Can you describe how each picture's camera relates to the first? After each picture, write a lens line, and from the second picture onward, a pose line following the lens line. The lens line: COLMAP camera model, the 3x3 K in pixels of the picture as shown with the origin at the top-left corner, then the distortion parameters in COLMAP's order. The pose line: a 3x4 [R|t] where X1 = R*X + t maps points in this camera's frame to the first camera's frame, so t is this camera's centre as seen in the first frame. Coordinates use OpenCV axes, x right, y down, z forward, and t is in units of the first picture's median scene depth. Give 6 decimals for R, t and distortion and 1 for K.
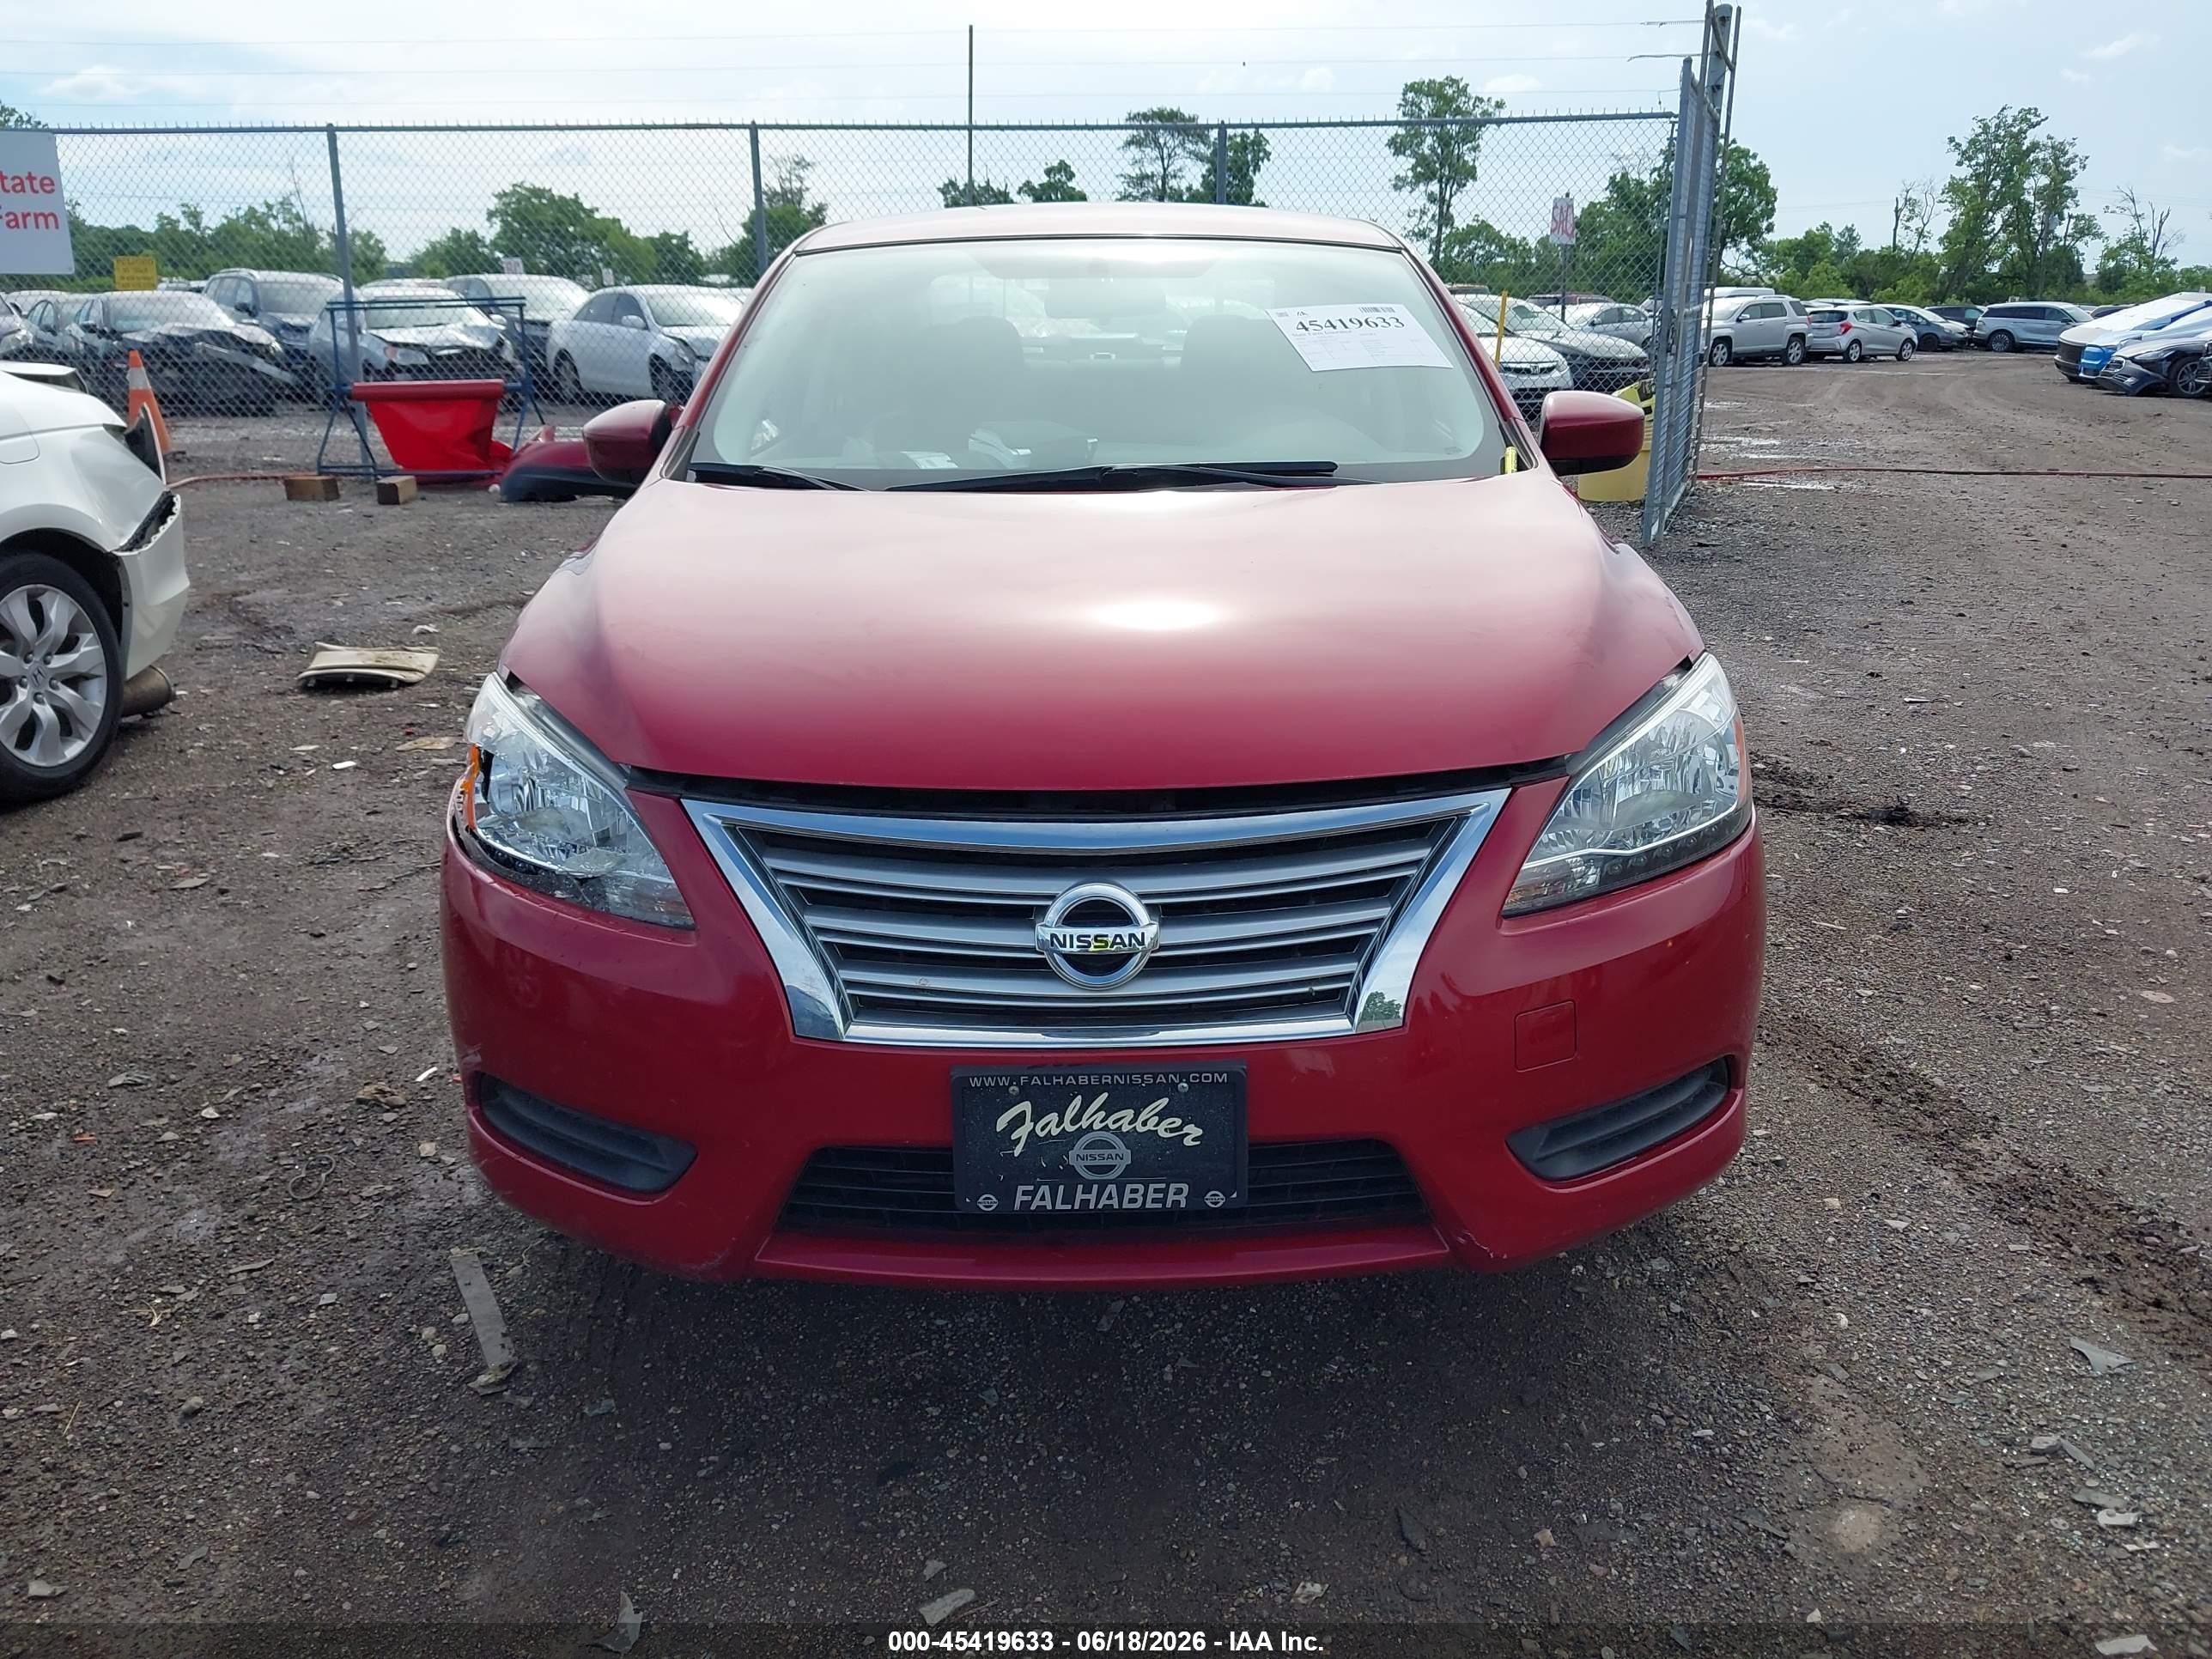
lens RADIAL K [[1747.1, 0, 1067.7], [0, 1747.1, 835.4], [0, 0, 1]] dist [-0.001105, -0.010366]
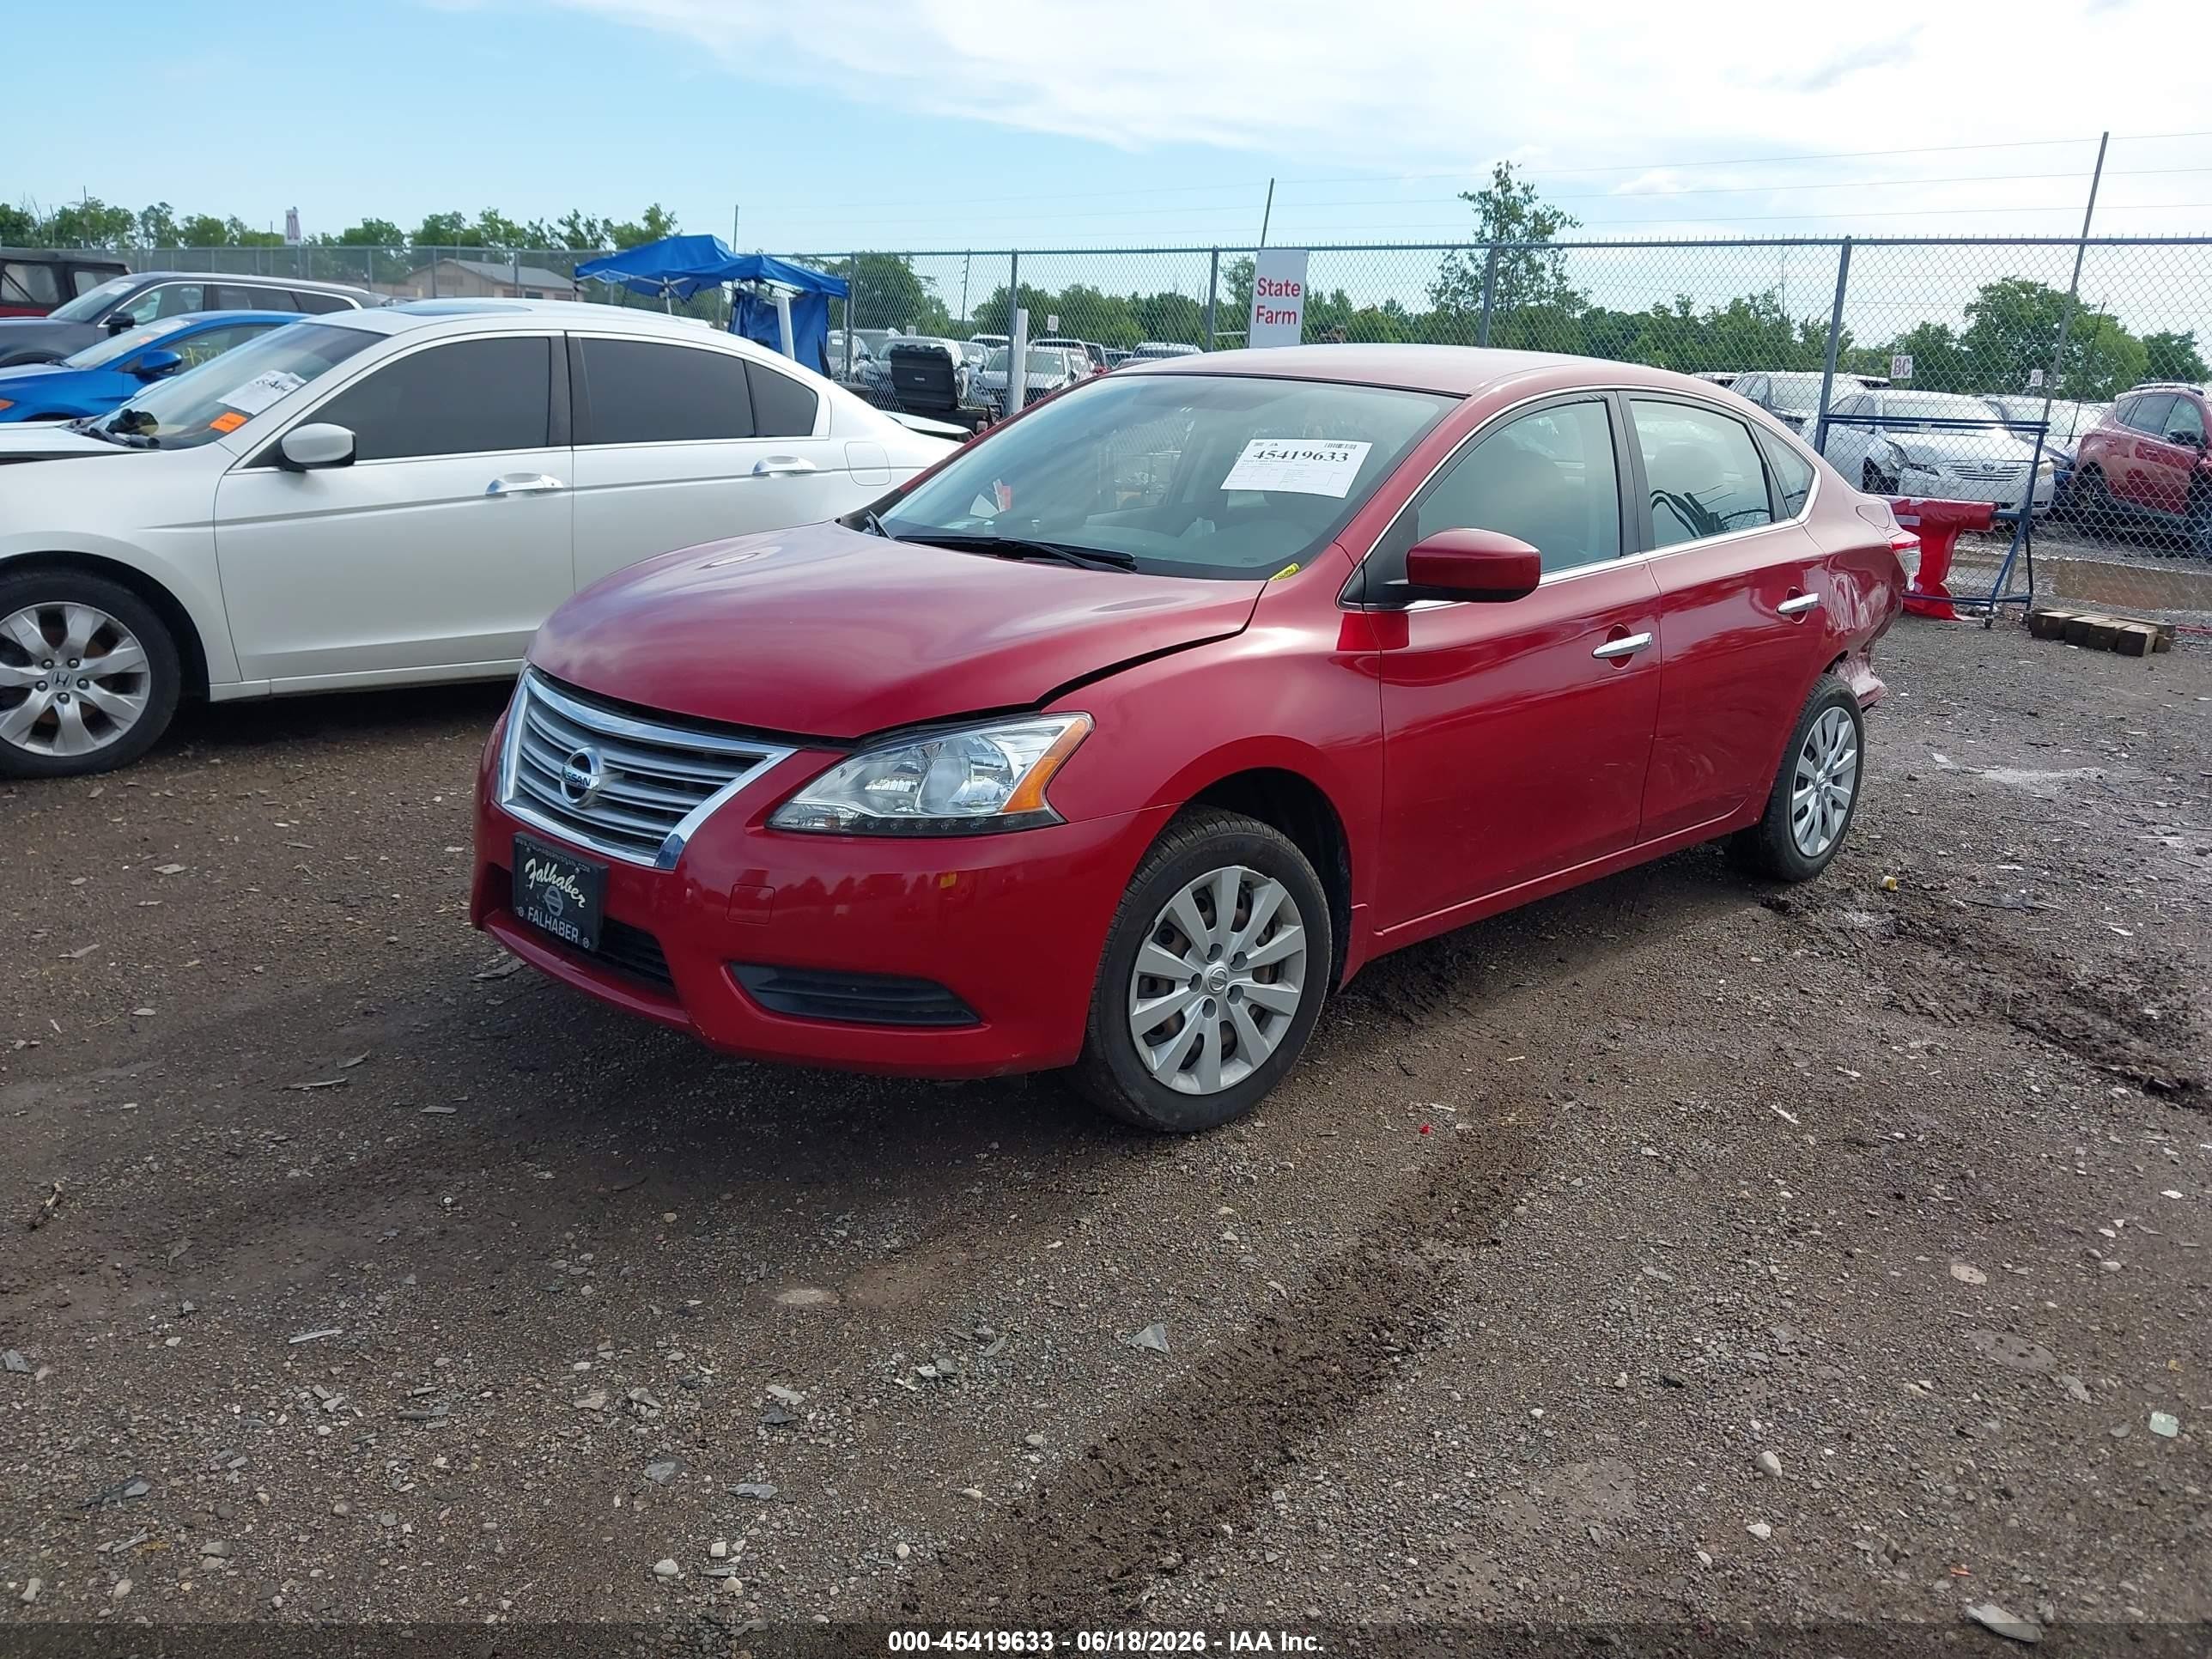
lens RADIAL K [[1740.8, 0, 1097.9], [0, 1740.8, 834.6], [0, 0, 1]] dist [0.001963, 0.004157]
pose [[0.715508, 0.220245, -0.662979, 0.253334], [-0.250477, 0.966786, 0.050849, -0.017057], [0.652158, 0.129678, 0.746910, 0.008192]]
